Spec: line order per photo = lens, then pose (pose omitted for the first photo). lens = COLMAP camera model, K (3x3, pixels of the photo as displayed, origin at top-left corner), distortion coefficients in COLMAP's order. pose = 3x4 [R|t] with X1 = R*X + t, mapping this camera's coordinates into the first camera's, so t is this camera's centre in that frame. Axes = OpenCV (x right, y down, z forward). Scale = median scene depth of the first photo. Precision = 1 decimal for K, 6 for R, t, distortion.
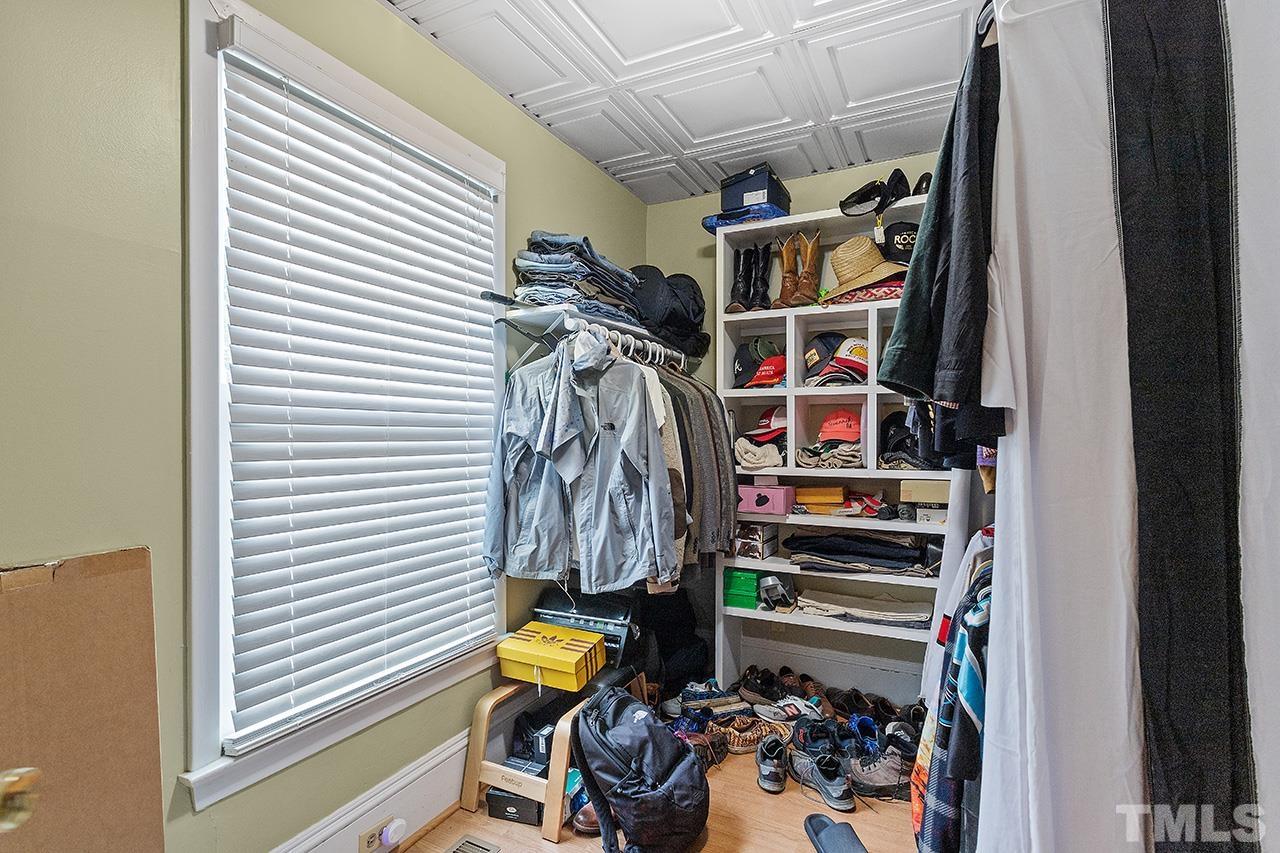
lens RADIAL K [[615.5, 0, 641.1], [0, 615.5, 426.4], [0, 0, 1]] dist [0.004211, 0.001321]
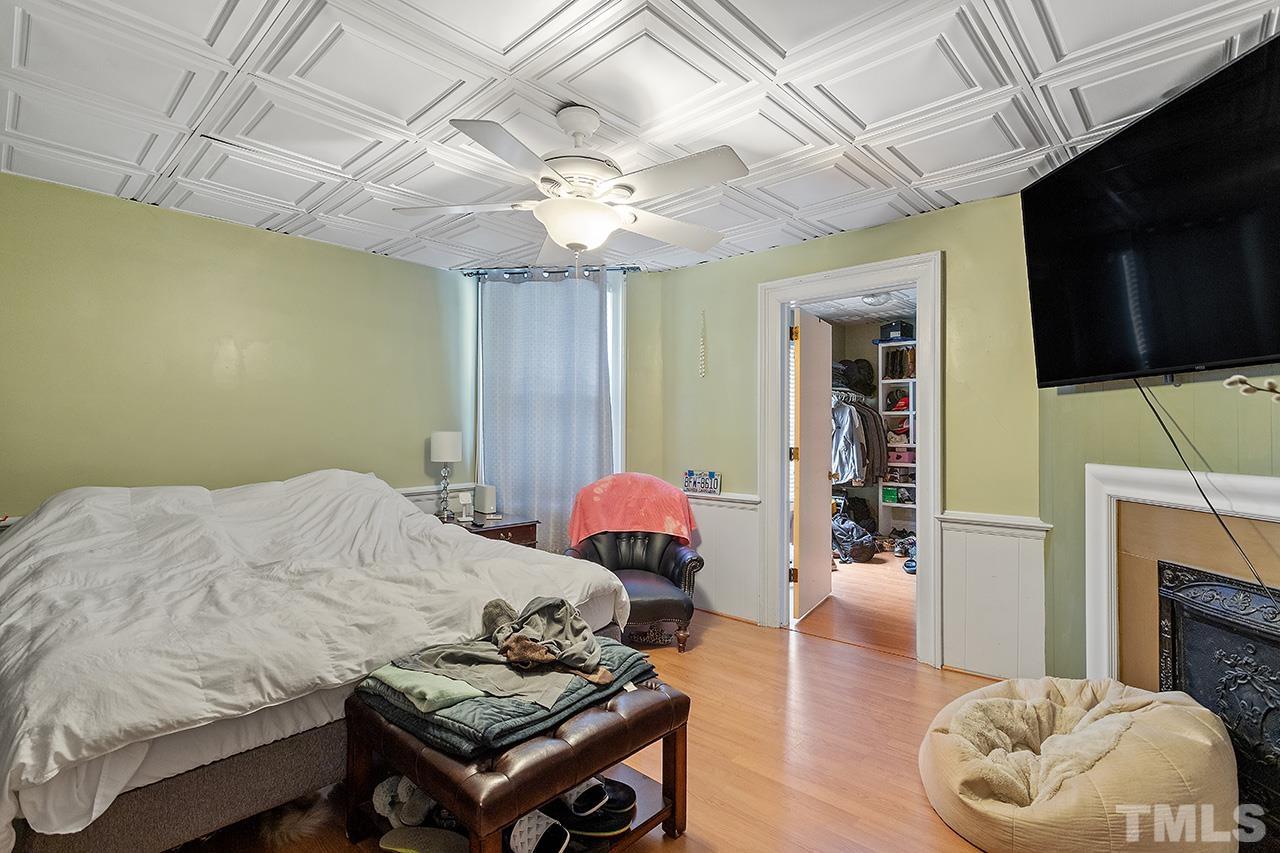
lens RADIAL K [[615.5, 0, 644.8], [0, 615.5, 425.1], [0, 0, 1]] dist [0.004211, 0.001321]
pose [[0.966273, -0.005432, -0.257464, -0.145401], [0.007365, 0.999951, 0.006542, -0.031094], [0.257416, -0.008217, 0.966266, -1.599734]]
